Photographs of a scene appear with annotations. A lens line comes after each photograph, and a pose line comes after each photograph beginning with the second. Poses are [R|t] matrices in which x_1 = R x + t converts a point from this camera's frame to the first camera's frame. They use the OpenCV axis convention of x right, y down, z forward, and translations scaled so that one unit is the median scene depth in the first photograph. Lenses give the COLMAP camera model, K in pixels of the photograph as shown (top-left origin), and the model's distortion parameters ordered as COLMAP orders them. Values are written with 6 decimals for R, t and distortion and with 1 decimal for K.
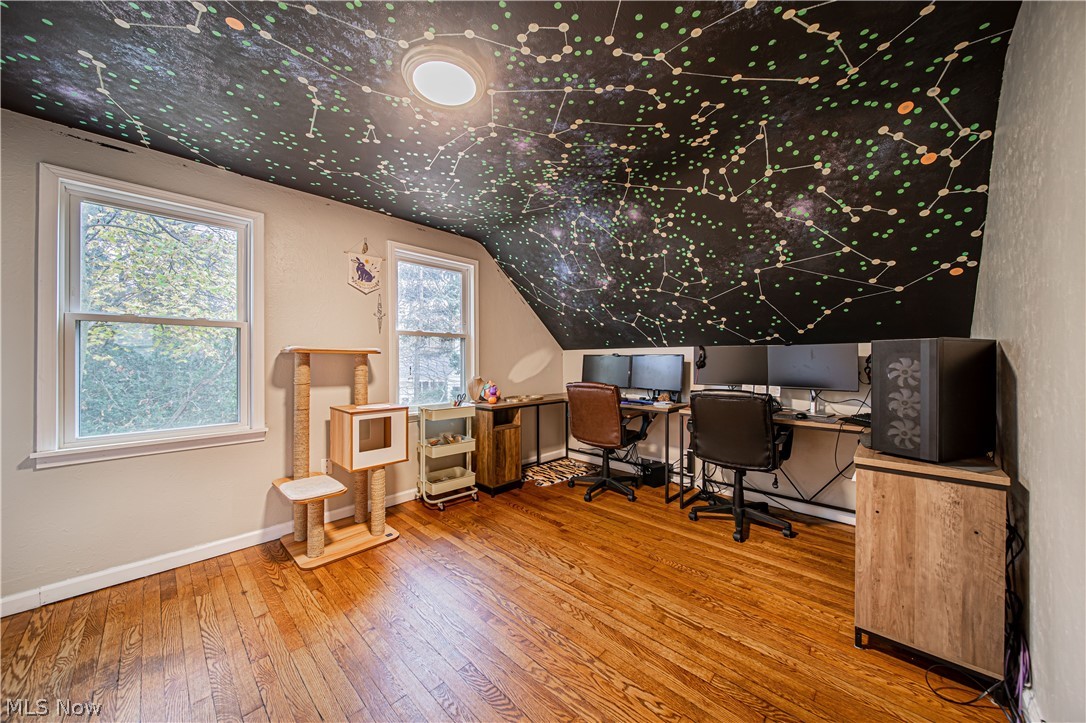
lens RADIAL K [[377.1, 0, 545.0], [0, 377.1, 358.3], [0, 0, 1]] dist [0.000388, -0.000025]
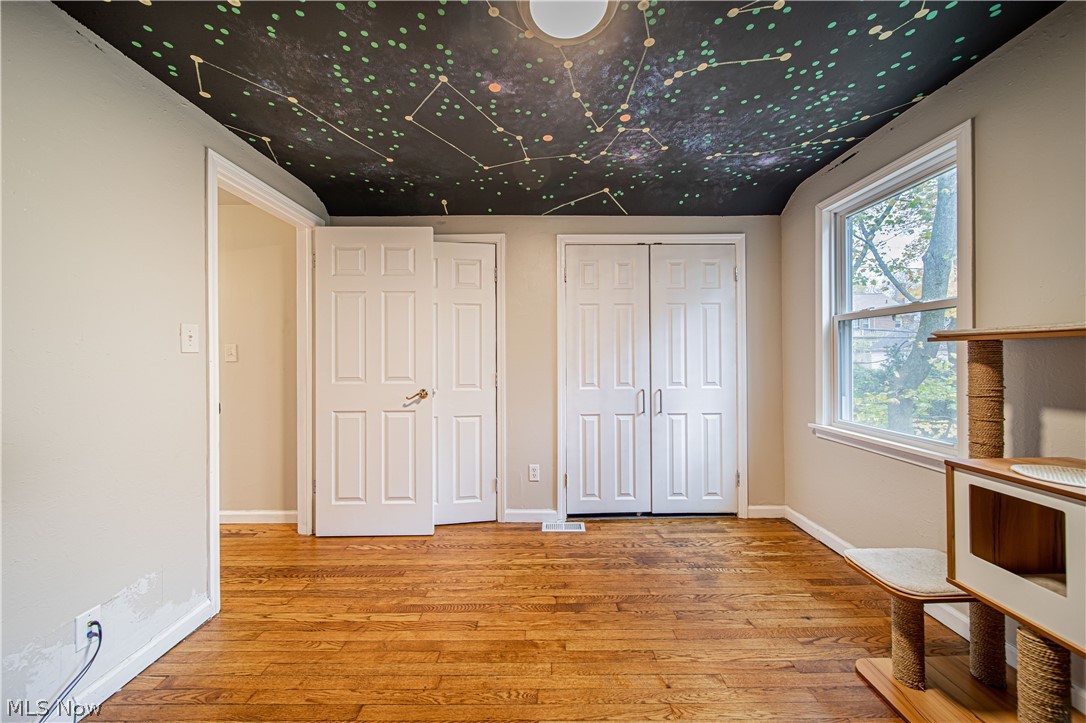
lens RADIAL K [[377.1, 0, 545.0], [0, 377.1, 358.3], [0, 0, 1]] dist [0.000388, -0.000025]
pose [[-0.723180, 0.009003, -0.690601, 0.301894], [0.013679, 0.999906, -0.001289, 0.006271], [0.690524, -0.010379, -0.723235, 1.451078]]
